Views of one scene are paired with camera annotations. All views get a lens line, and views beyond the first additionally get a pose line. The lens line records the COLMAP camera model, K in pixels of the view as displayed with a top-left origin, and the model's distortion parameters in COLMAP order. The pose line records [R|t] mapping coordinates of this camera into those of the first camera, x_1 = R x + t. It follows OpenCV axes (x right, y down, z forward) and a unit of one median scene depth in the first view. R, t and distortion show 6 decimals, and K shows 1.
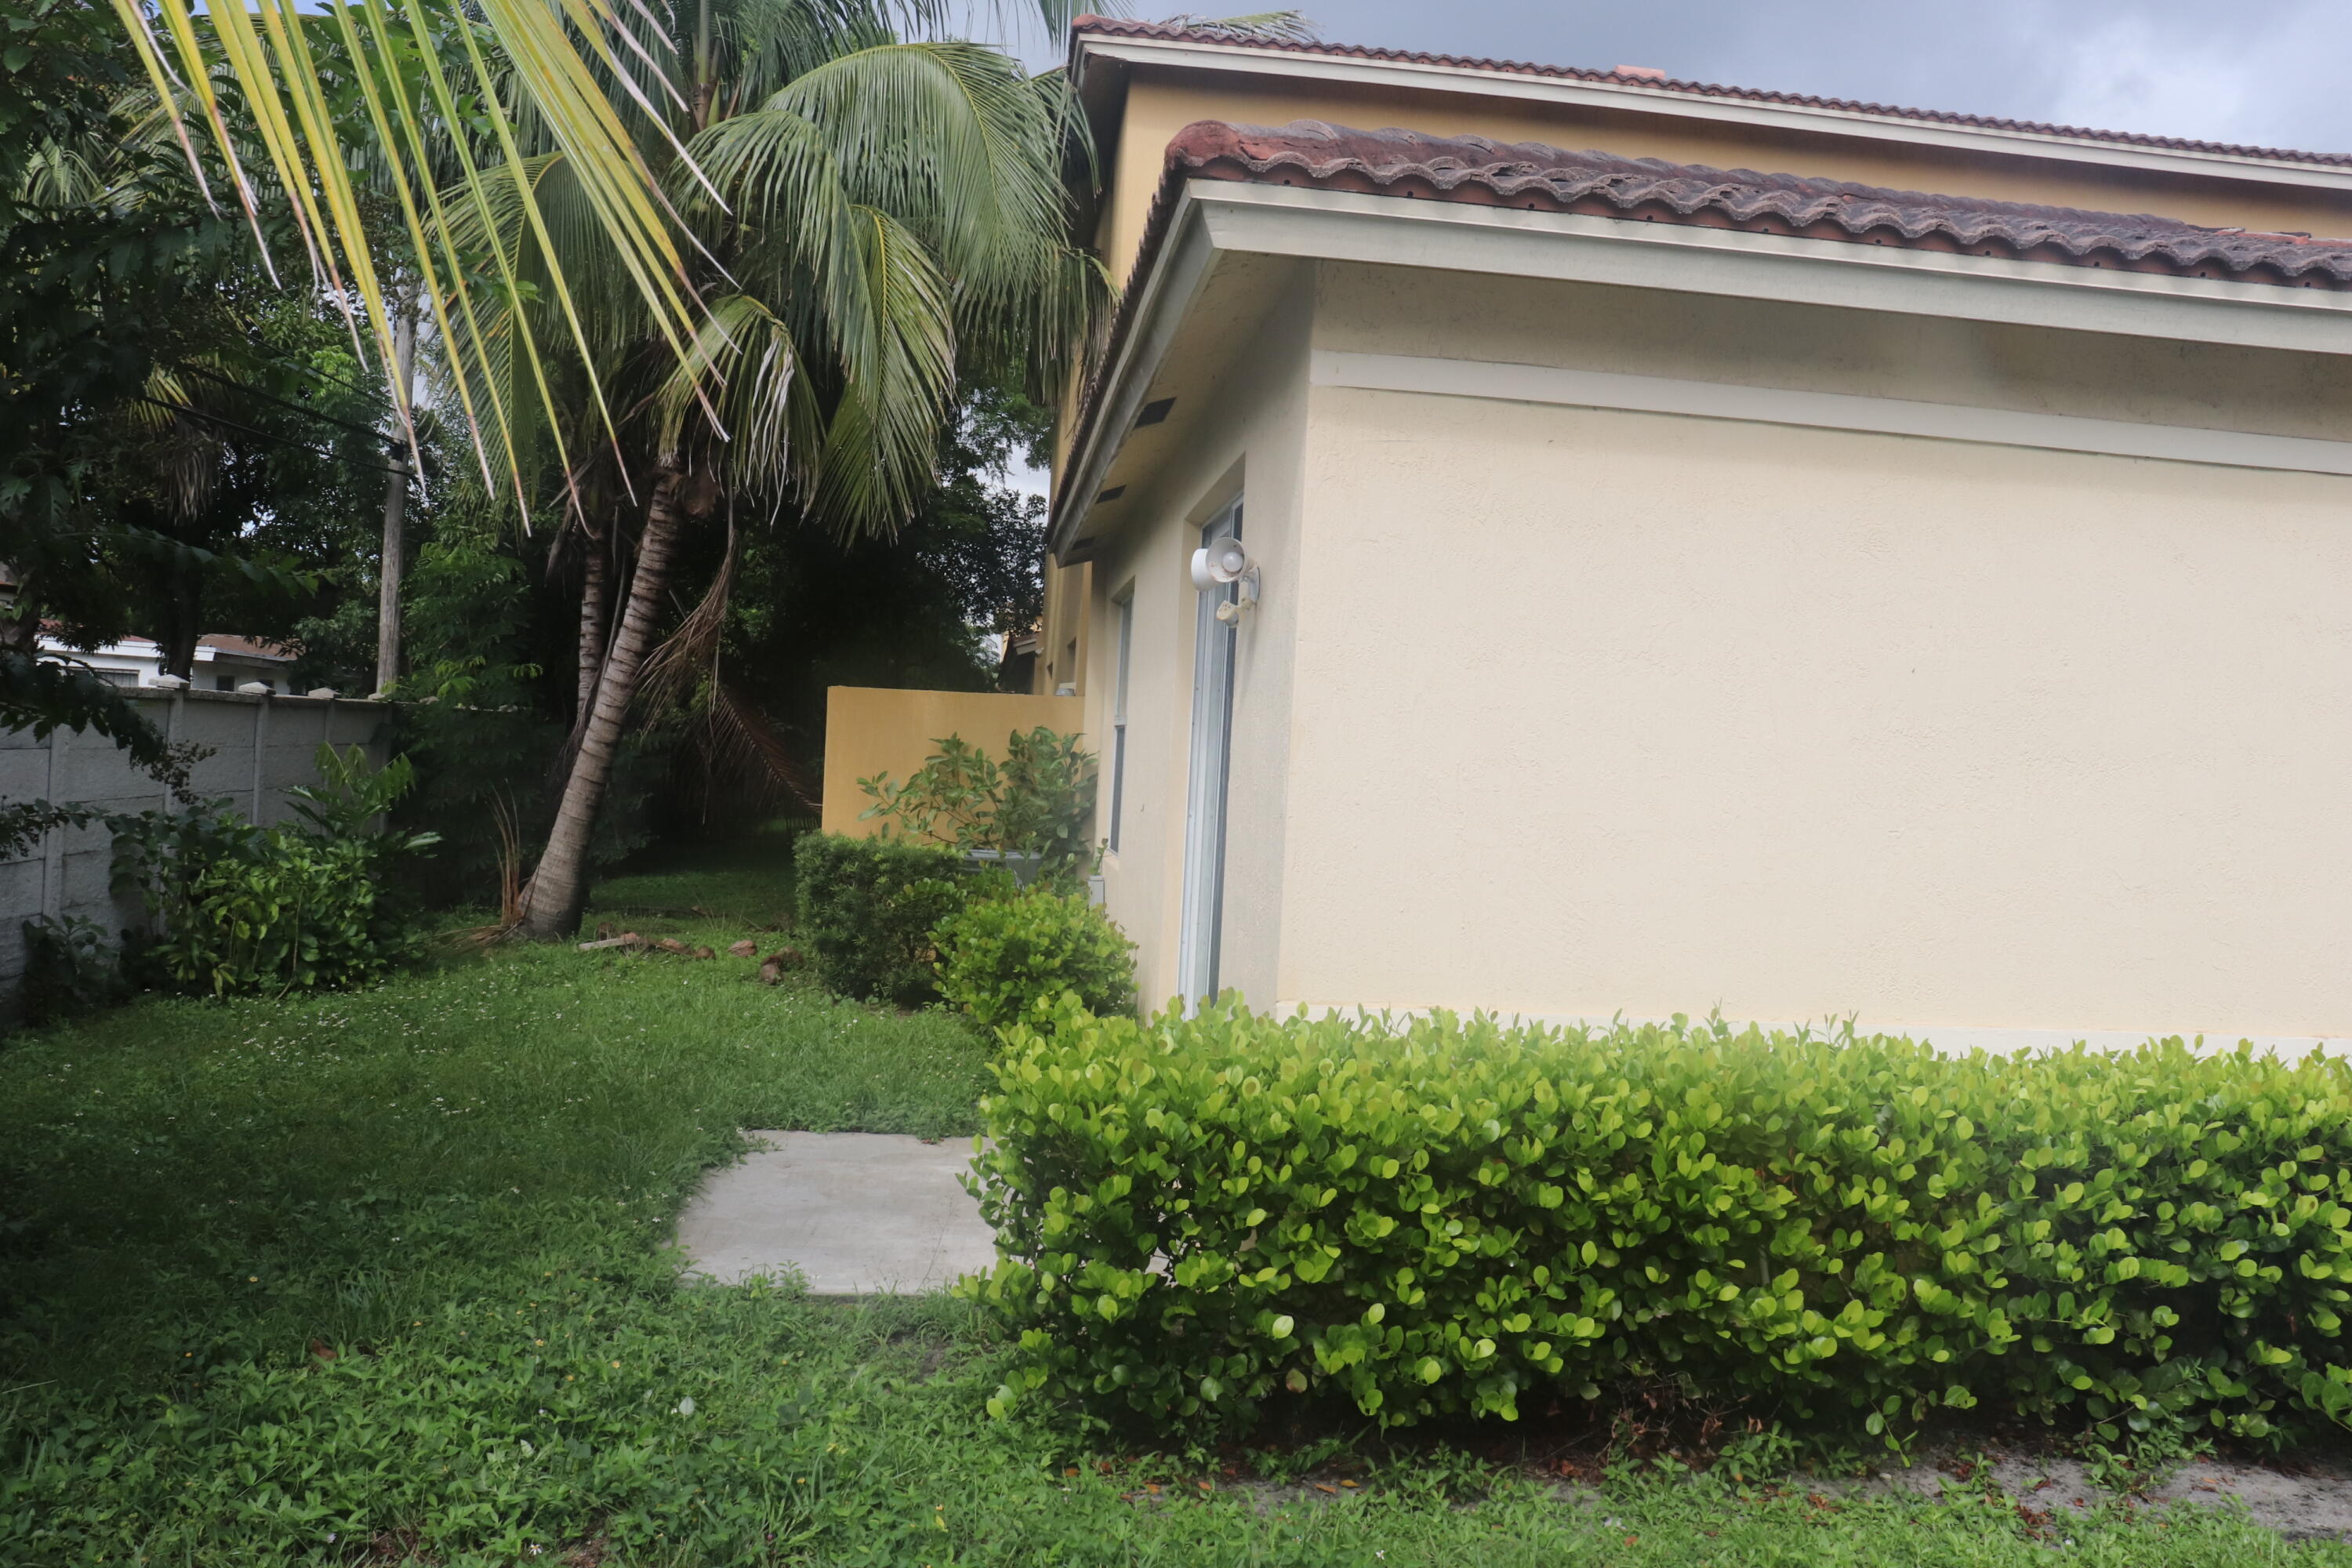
lens RADIAL K [[1919.2, 0, 1174.0], [0, 1919.2, 774.1], [0, 0, 1]] dist [-0.177717, 0.156644]
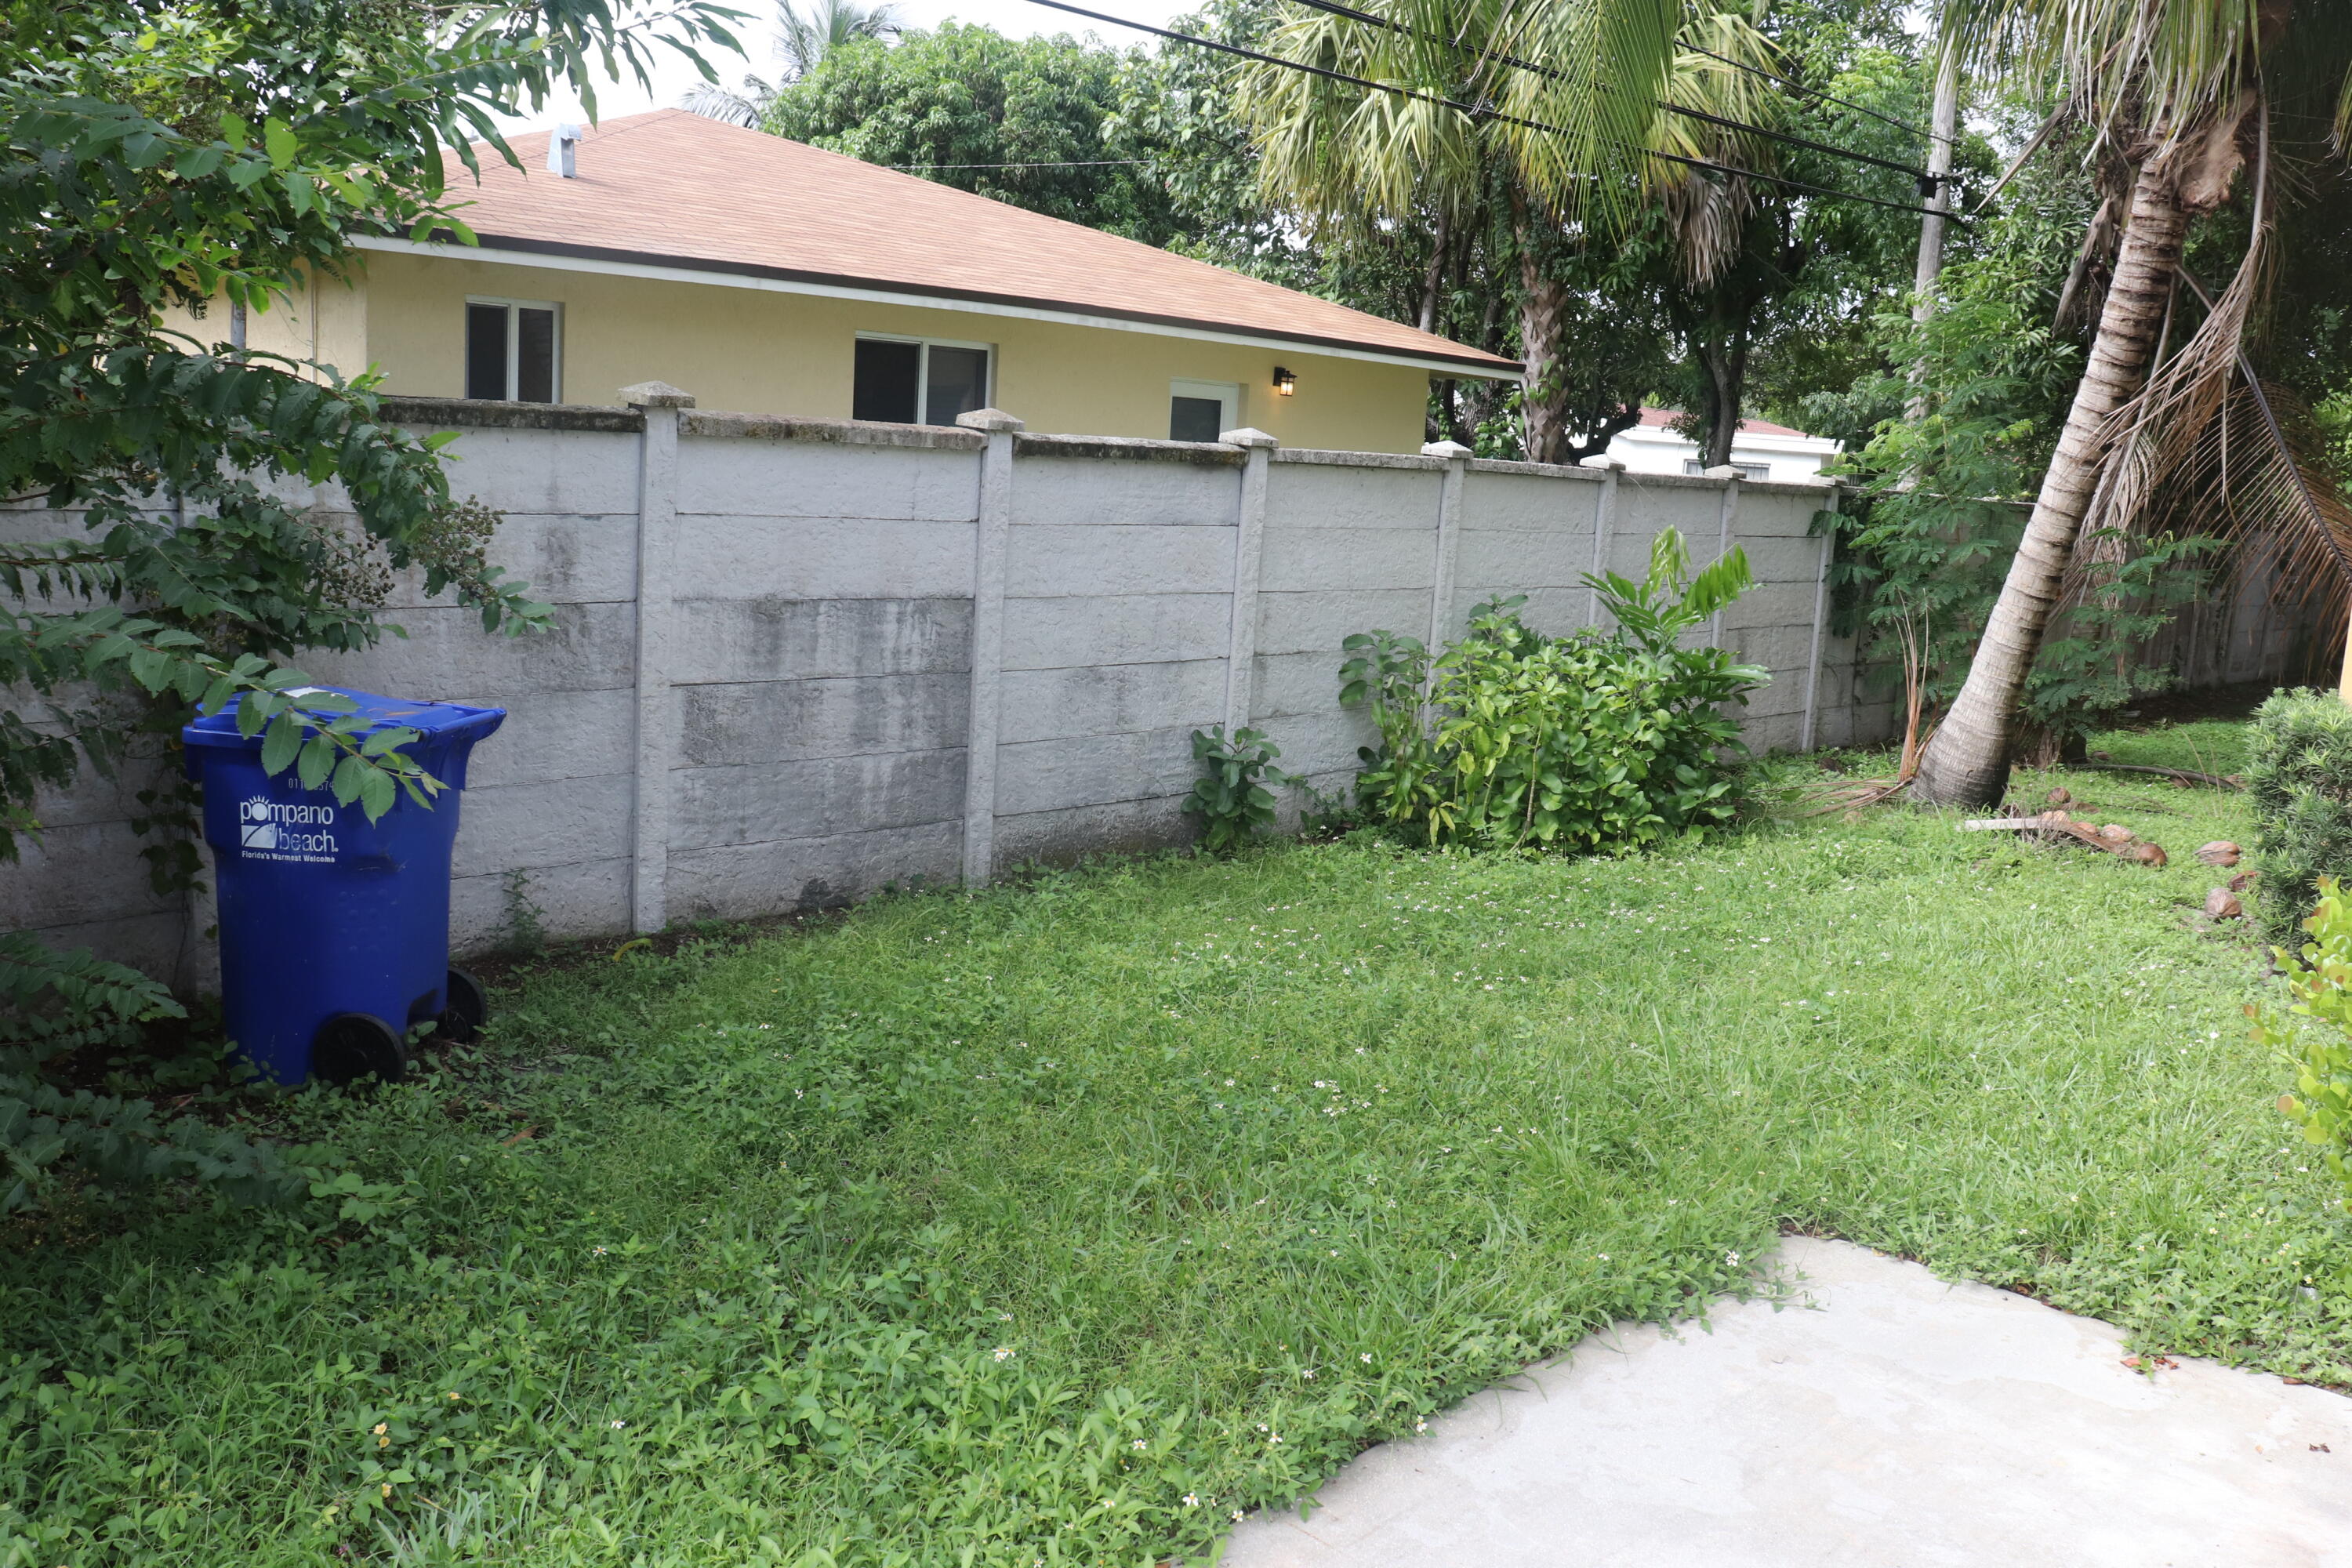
lens RADIAL K [[1919.2, 0, 1166.9], [0, 1919.2, 802.6], [0, 0, 1]] dist [-0.177717, 0.156644]
pose [[0.642286, 0.117870, -0.757348, 0.033129], [-0.027035, 0.990974, 0.131303, -0.002339], [0.765988, -0.063859, 0.639675, 0.357588]]
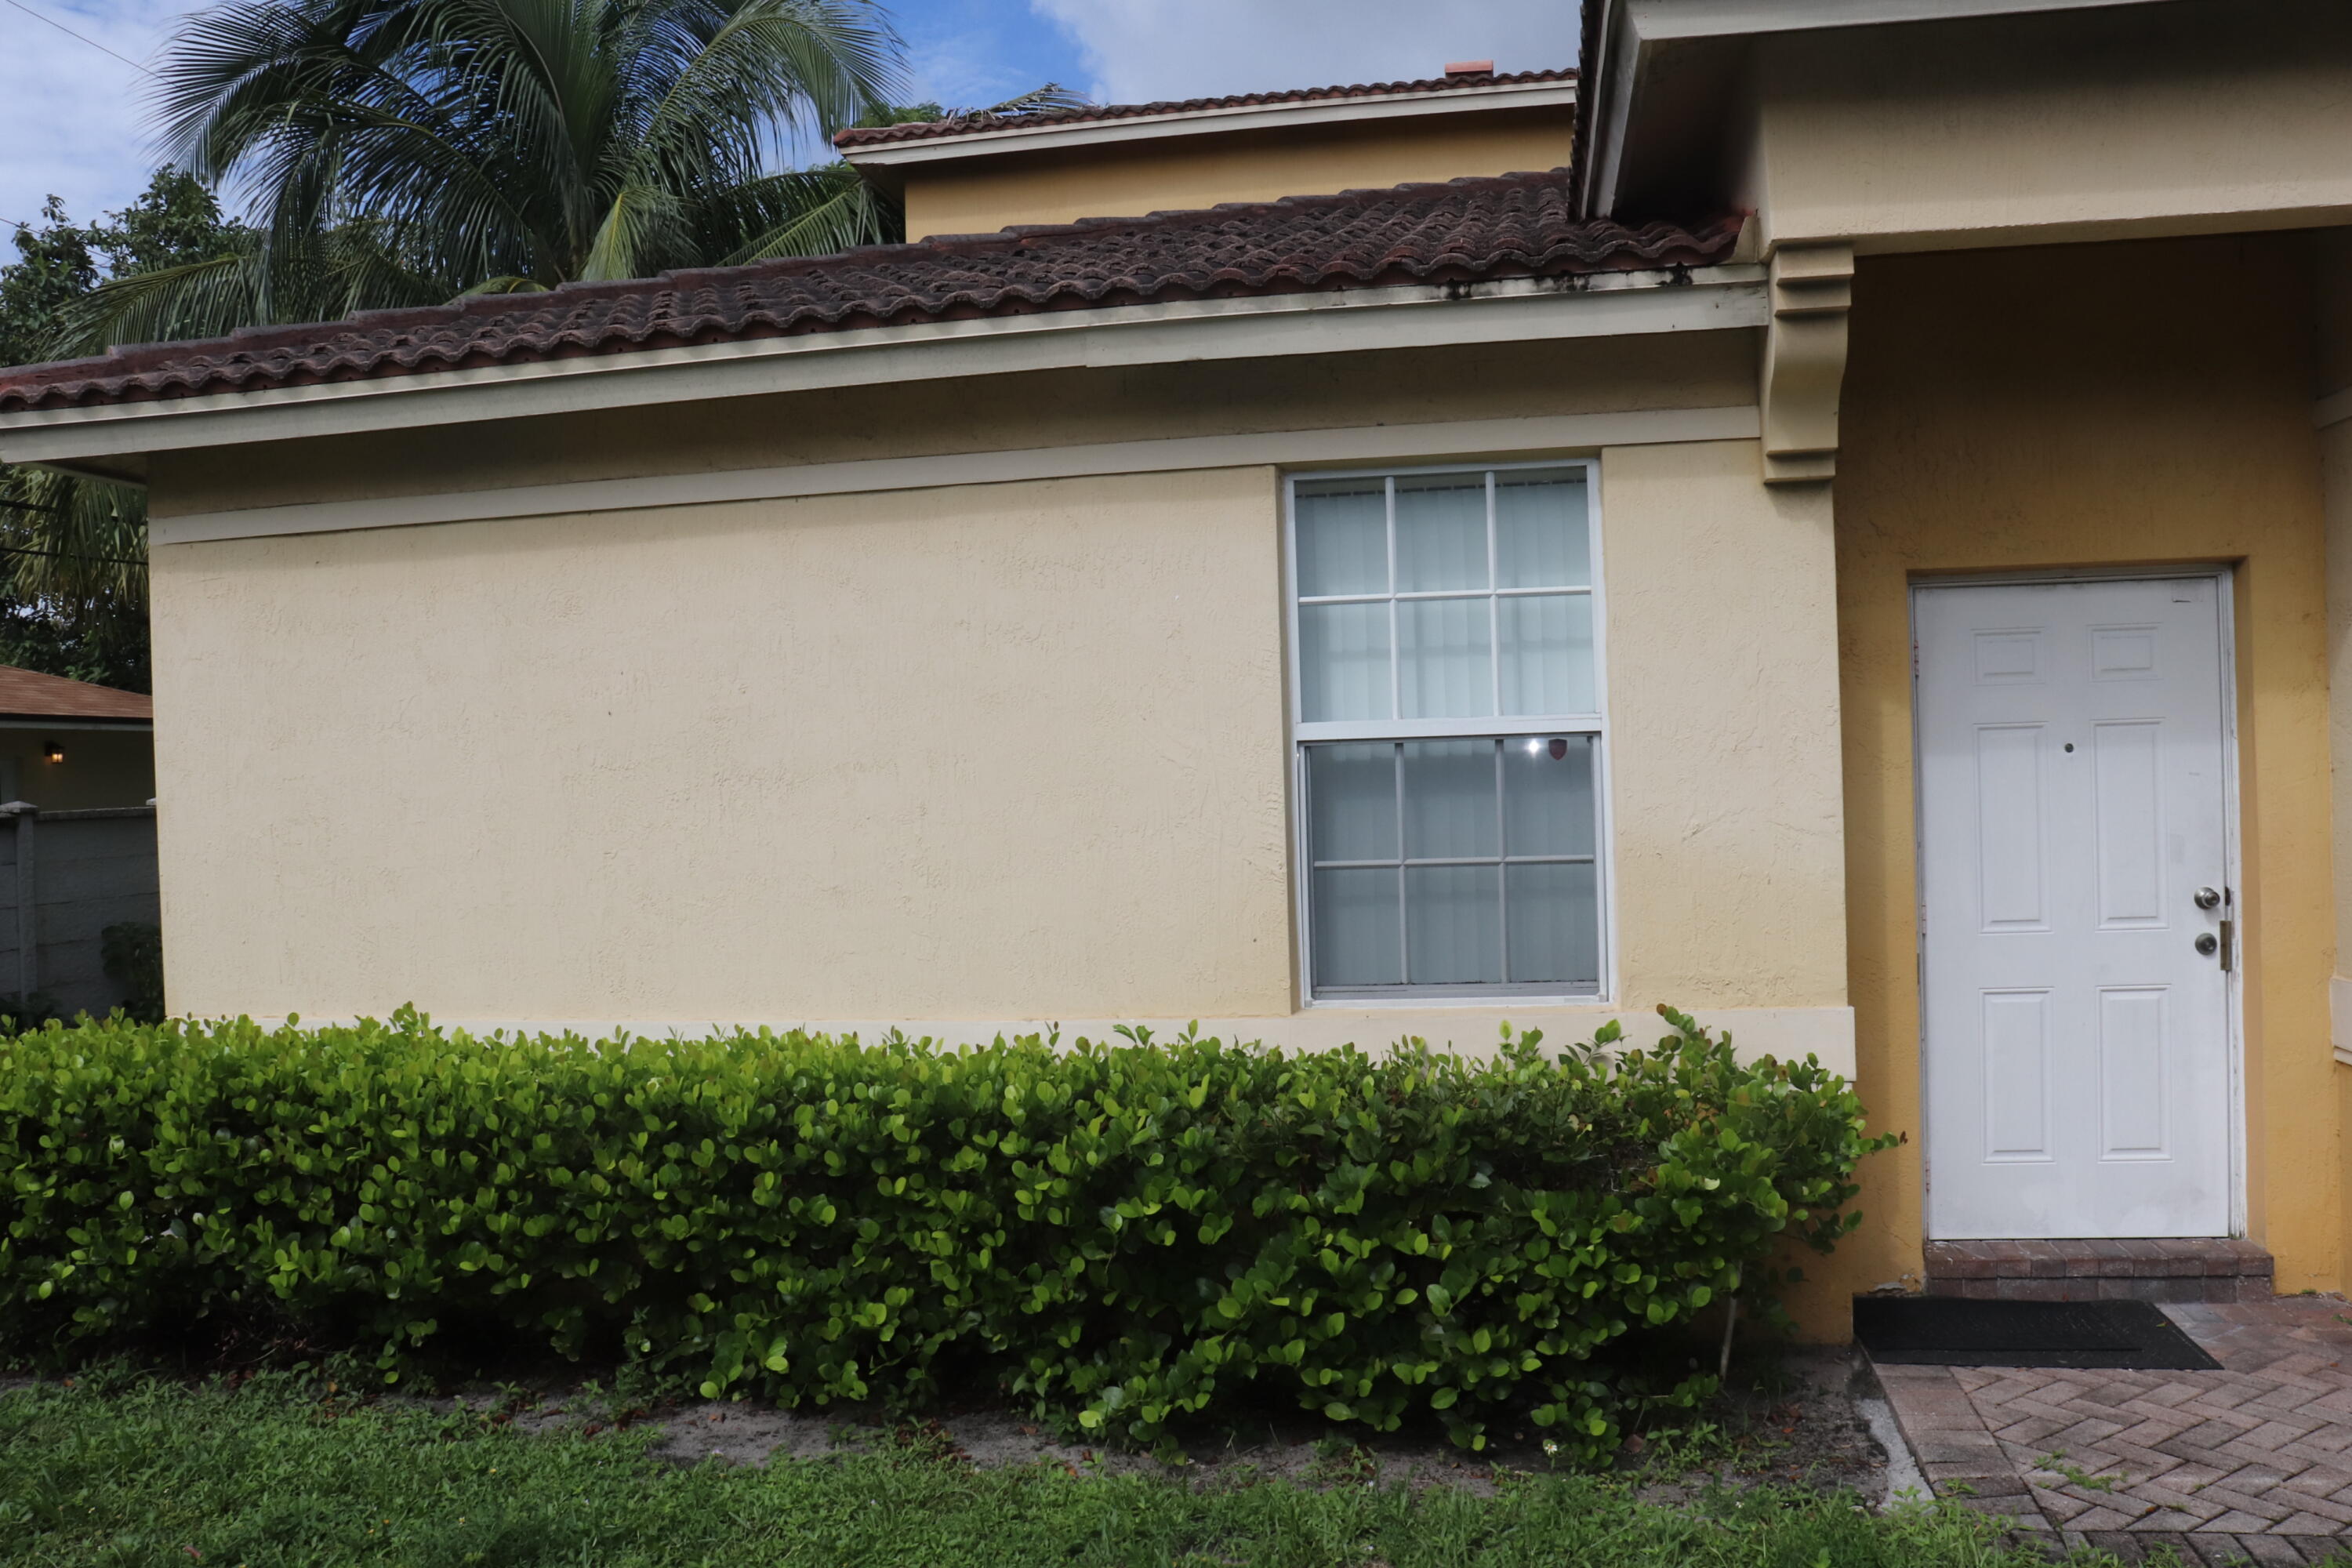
lens RADIAL K [[1919.2, 0, 1172.5], [0, 1919.2, 786.3], [0, 0, 1]] dist [-0.177717, 0.156644]
pose [[0.957692, -0.081816, -0.275922, 0.454828], [0.079944, 0.996636, -0.018044, 0.016572], [0.276470, -0.004778, 0.961011, -0.010047]]
